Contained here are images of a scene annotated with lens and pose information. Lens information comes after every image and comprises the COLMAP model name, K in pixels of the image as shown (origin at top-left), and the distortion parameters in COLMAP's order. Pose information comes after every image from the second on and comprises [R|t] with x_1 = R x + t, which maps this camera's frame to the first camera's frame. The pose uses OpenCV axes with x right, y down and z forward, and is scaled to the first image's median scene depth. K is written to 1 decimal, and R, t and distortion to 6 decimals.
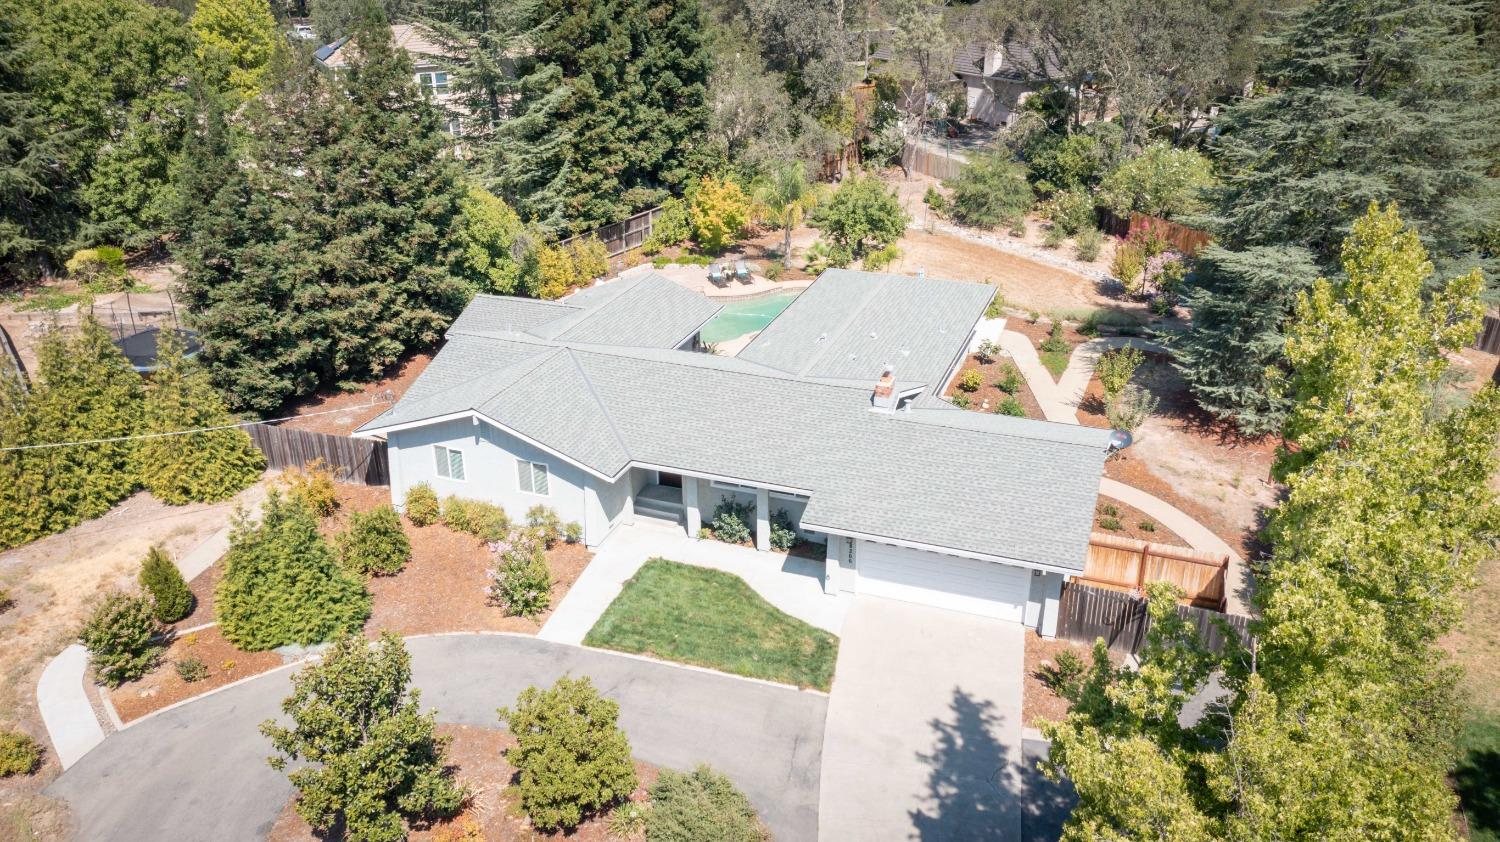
lens RADIAL K [[1186.4, 0, 749.3], [0, 1186.4, 415.2], [0, 0, 1]] dist [-0.011433, 0.017557]
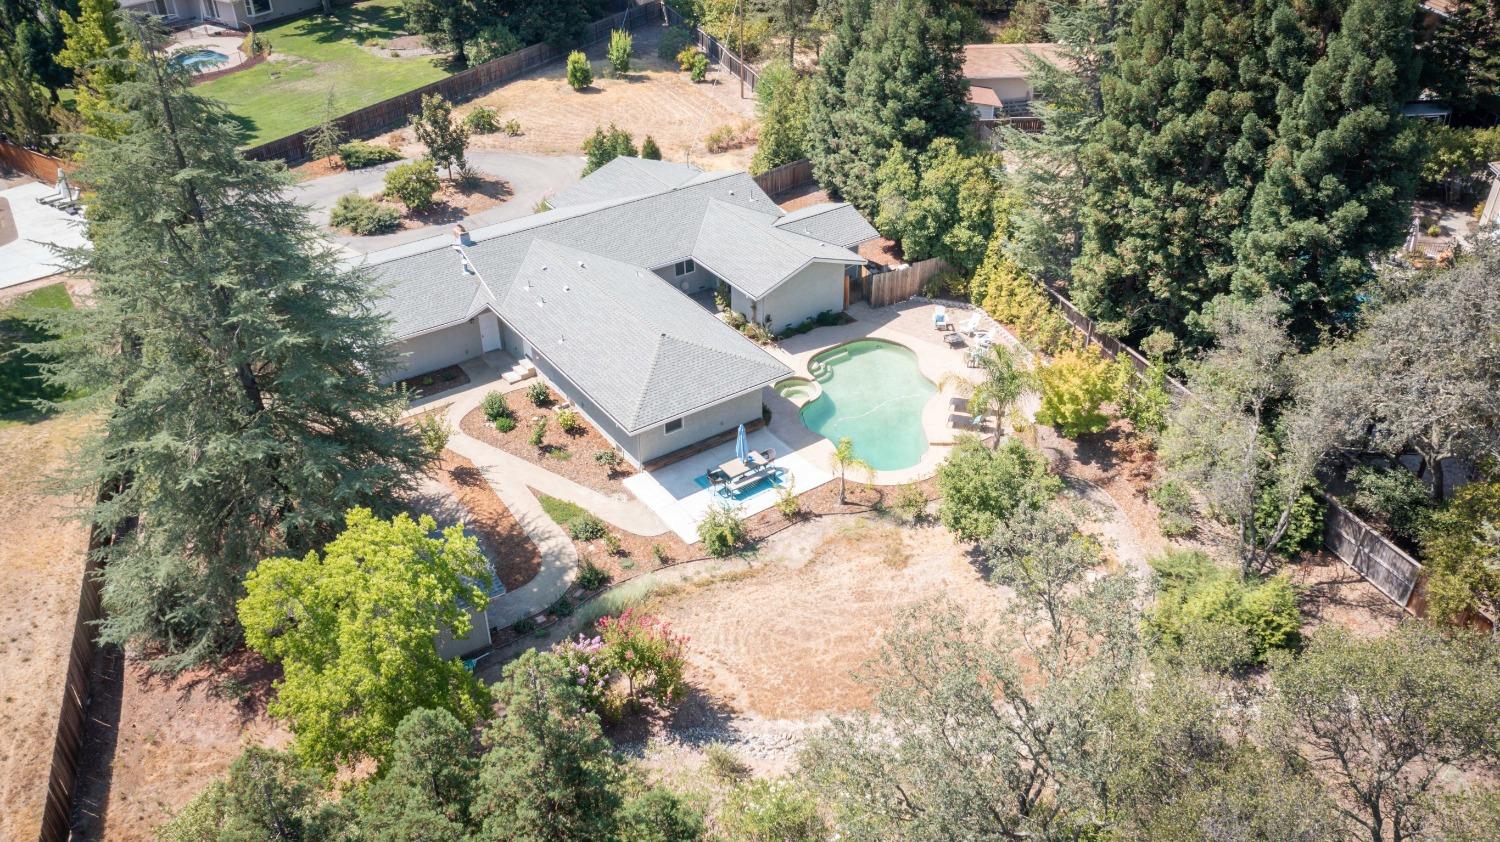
lens RADIAL K [[1186.4, 0, 761.8], [0, 1186.4, 425.5], [0, 0, 1]] dist [-0.011433, 0.017557]
pose [[-0.559201, 0.462180, -0.688247, 0.686160], [-0.332222, 0.635678, 0.696809, -0.685093], [0.759554, 0.618307, -0.201925, 1.137355]]
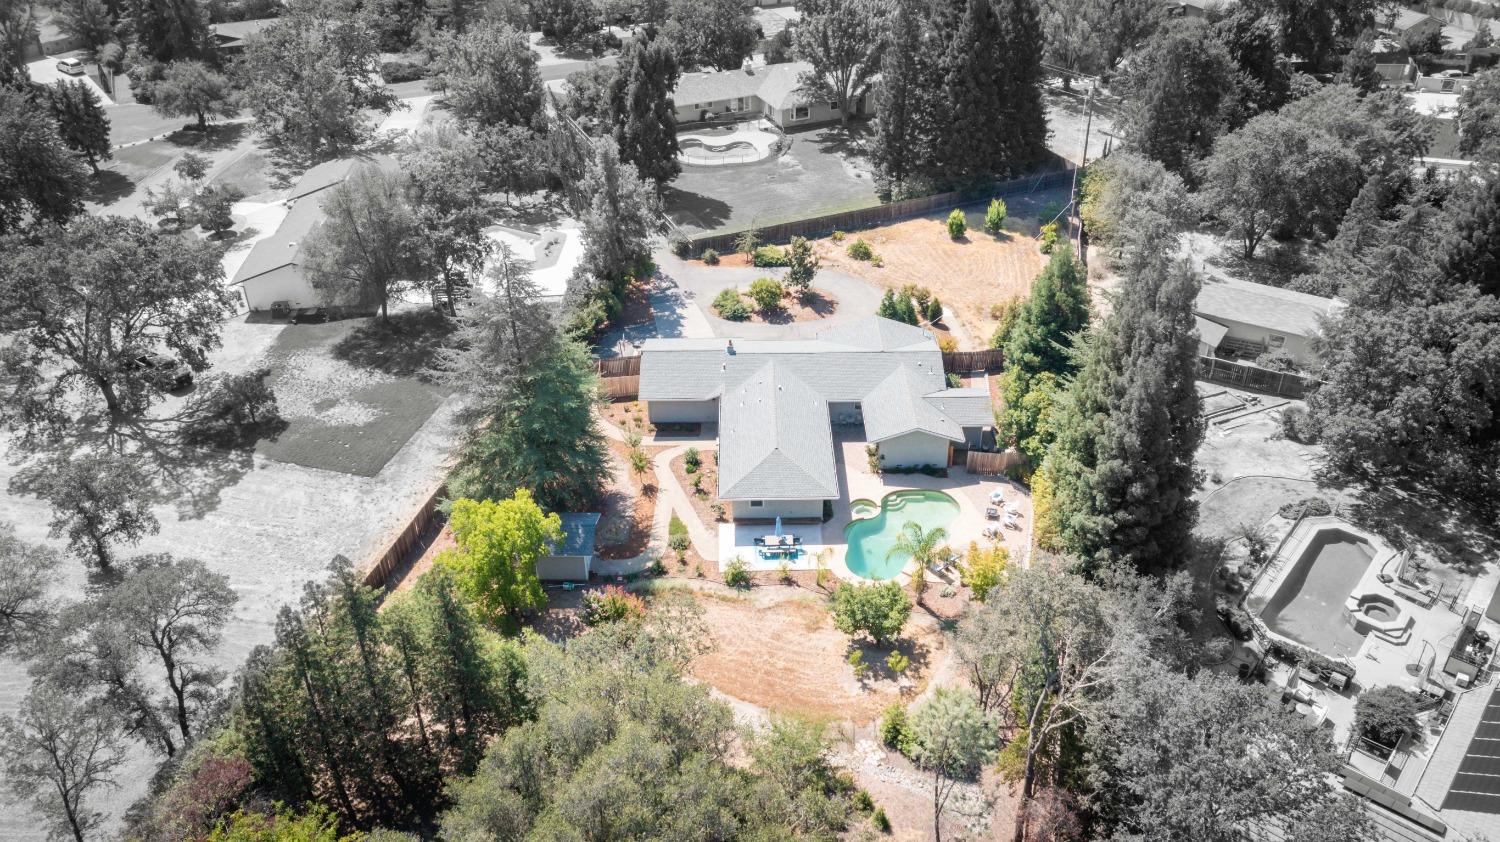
lens RADIAL K [[1186.4, 0, 756.3], [0, 1186.4, 430.4], [0, 0, 1]] dist [-0.011433, 0.017557]
pose [[-0.930697, 0.210955, -0.298832, 0.537881], [-0.137339, 0.555654, 0.819992, -1.255783], [0.339028, 0.804206, -0.488173, 1.524504]]
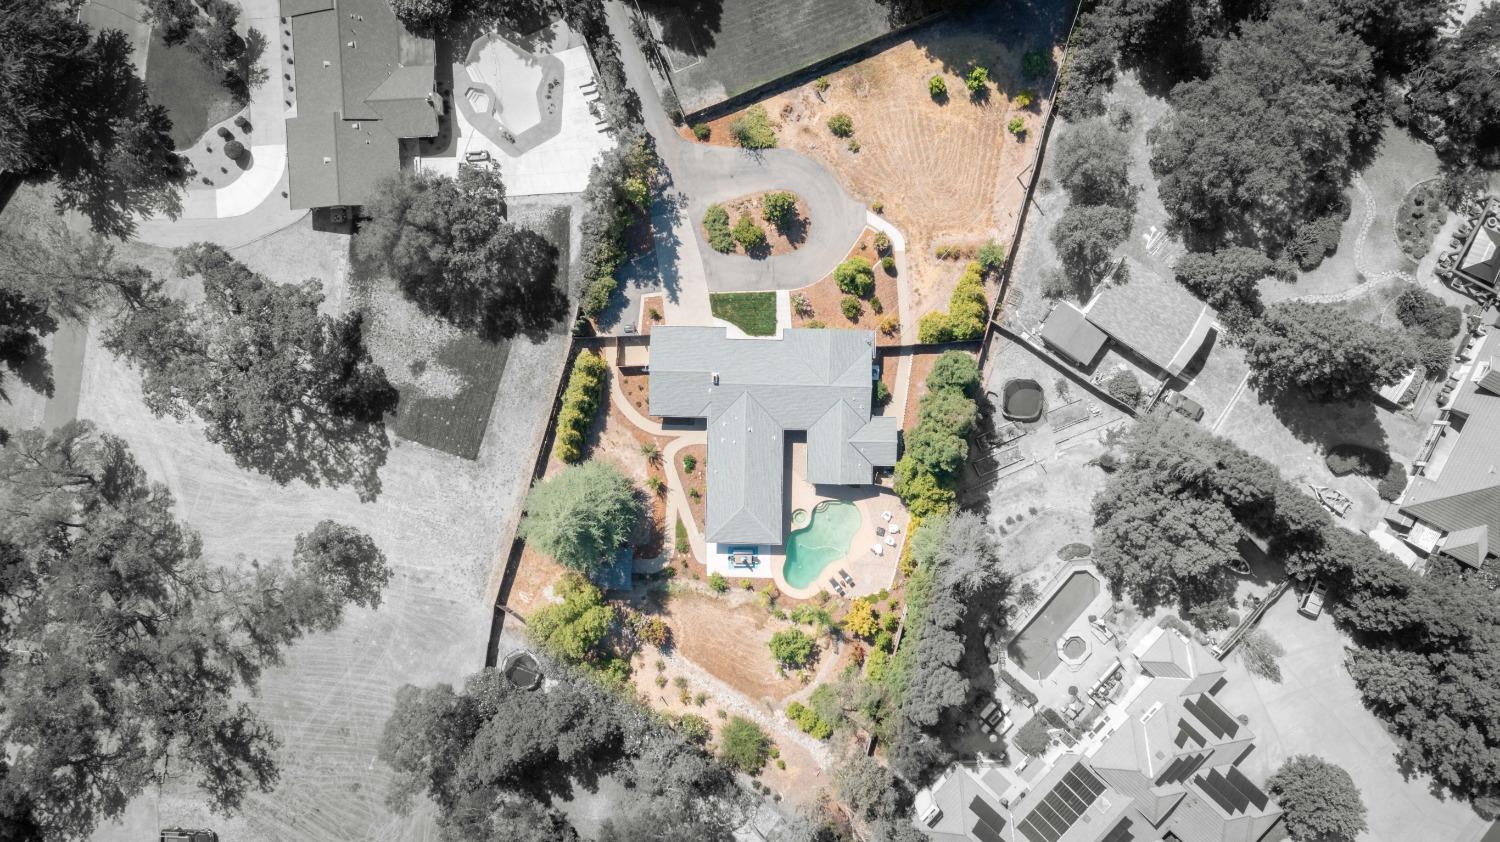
lens RADIAL K [[1186.4, 0, 759.4], [0, 1186.4, 417.9], [0, 0, 1]] dist [-0.011433, 0.017557]
pose [[-0.942106, 0.334130, 0.028156, -0.037629], [-0.118014, -0.409003, 0.904870, -1.970800], [0.313860, 0.849161, 0.424756, -0.165011]]
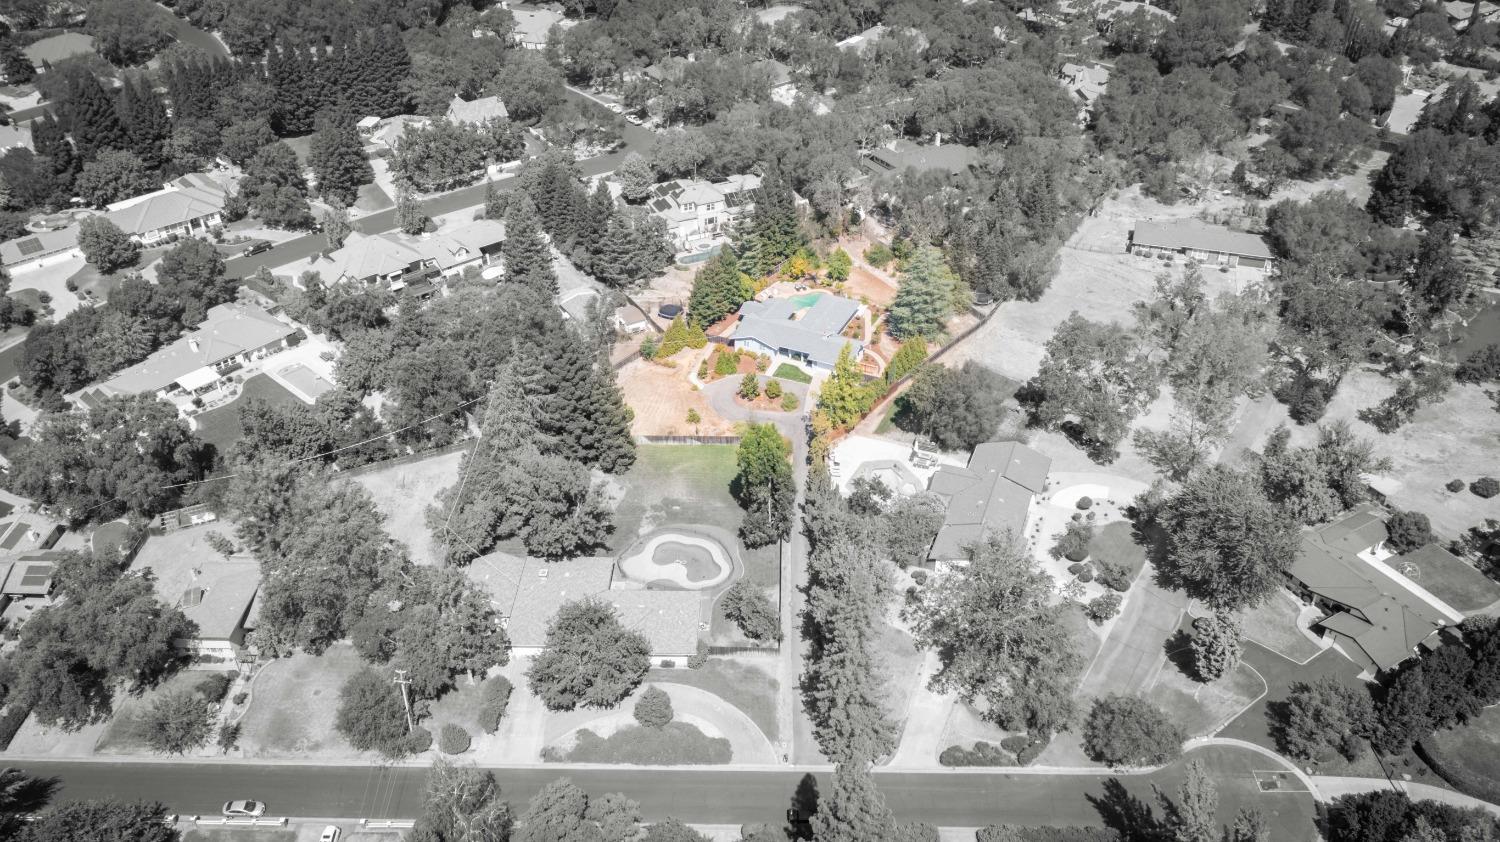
lens RADIAL K [[1186.4, 0, 715.3], [0, 1186.4, 415.3], [0, 0, 1]] dist [-0.011433, 0.017557]
pose [[0.994794, 0.044994, -0.091430, 0.084101], [-0.027585, 0.982643, 0.183443, -0.437056], [0.098097, -0.179966, 0.978769, -3.046369]]
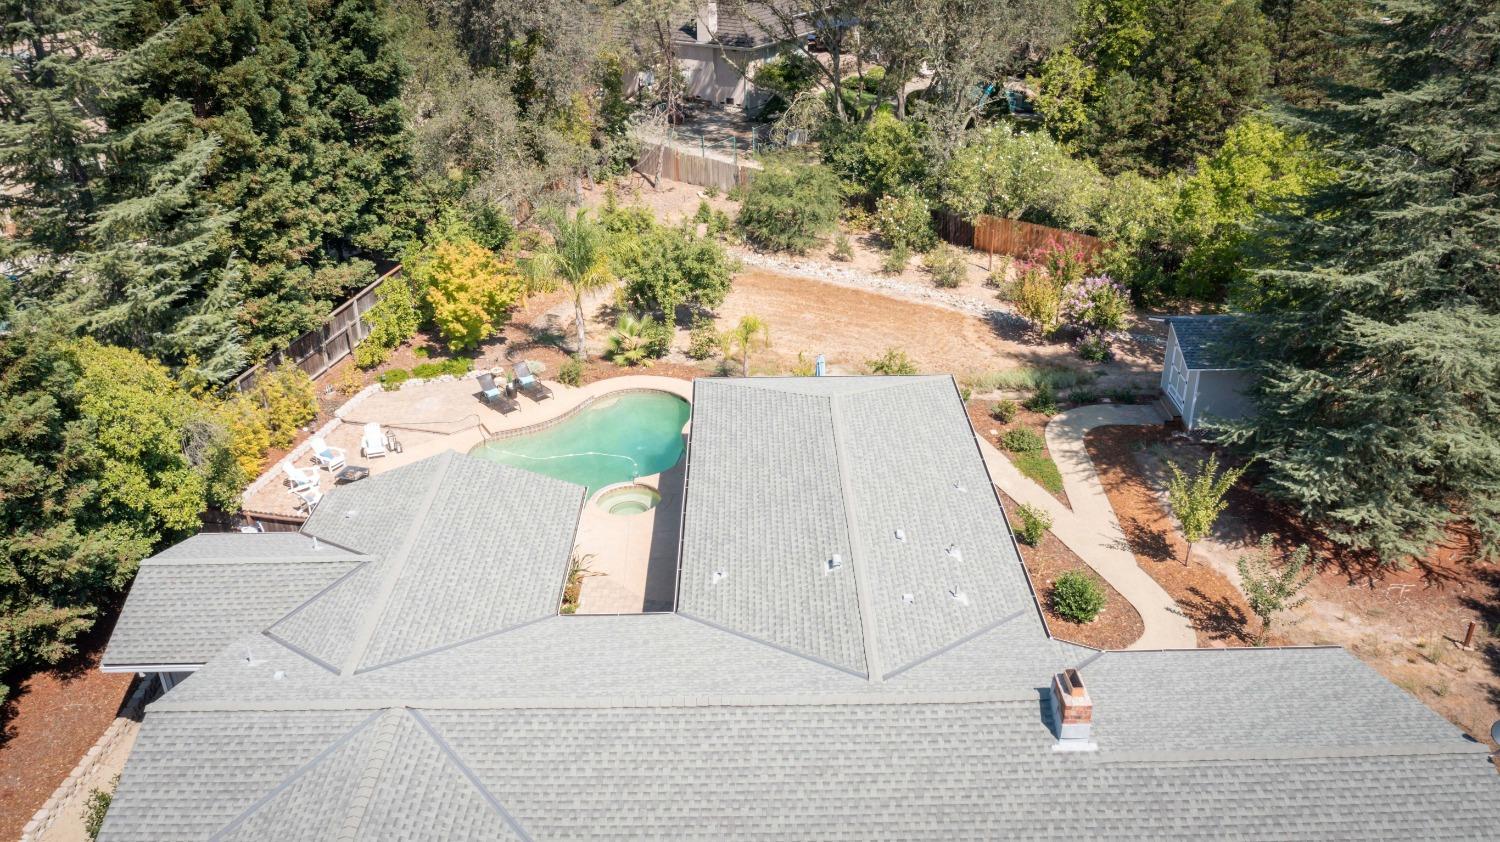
lens RADIAL K [[1186.4, 0, 750.2], [0, 1186.4, 420.3], [0, 0, 1]] dist [-0.011433, 0.017557]
pose [[0.933402, -0.169186, 0.316445, -0.113169], [0.154225, 0.985413, 0.071937, -0.137589], [-0.324000, -0.018342, 0.945879, 0.347749]]
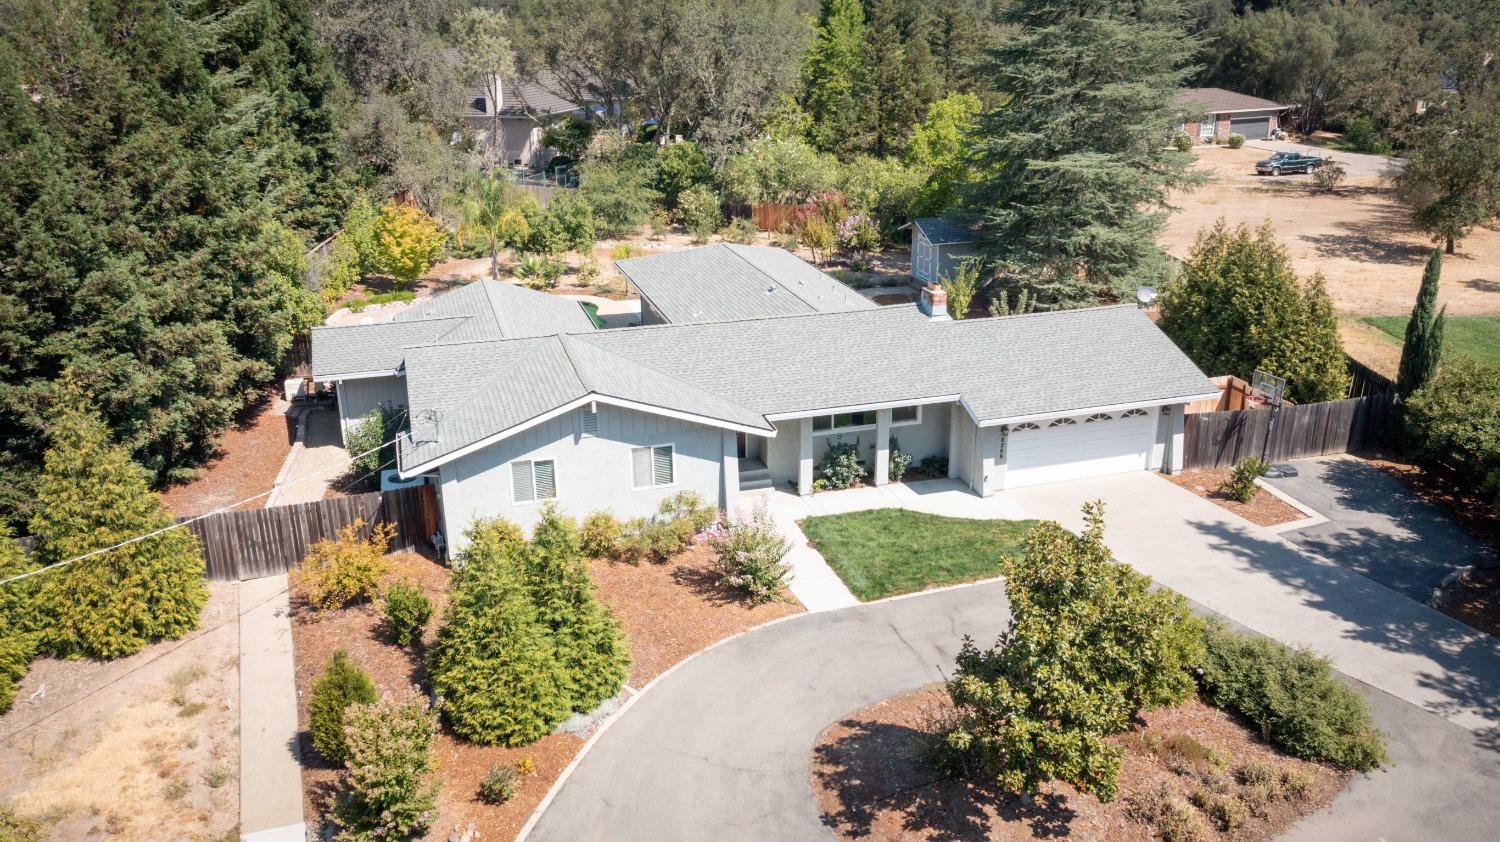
lens RADIAL K [[1186.4, 0, 751.8], [0, 1186.4, 418.3], [0, 0, 1]] dist [-0.011433, 0.017557]
pose [[0.794680, -0.202056, 0.572413, -0.390705], [0.251135, 0.967927, -0.006981, 0.028589], [-0.552644, 0.149301, 0.819936, 0.182374]]
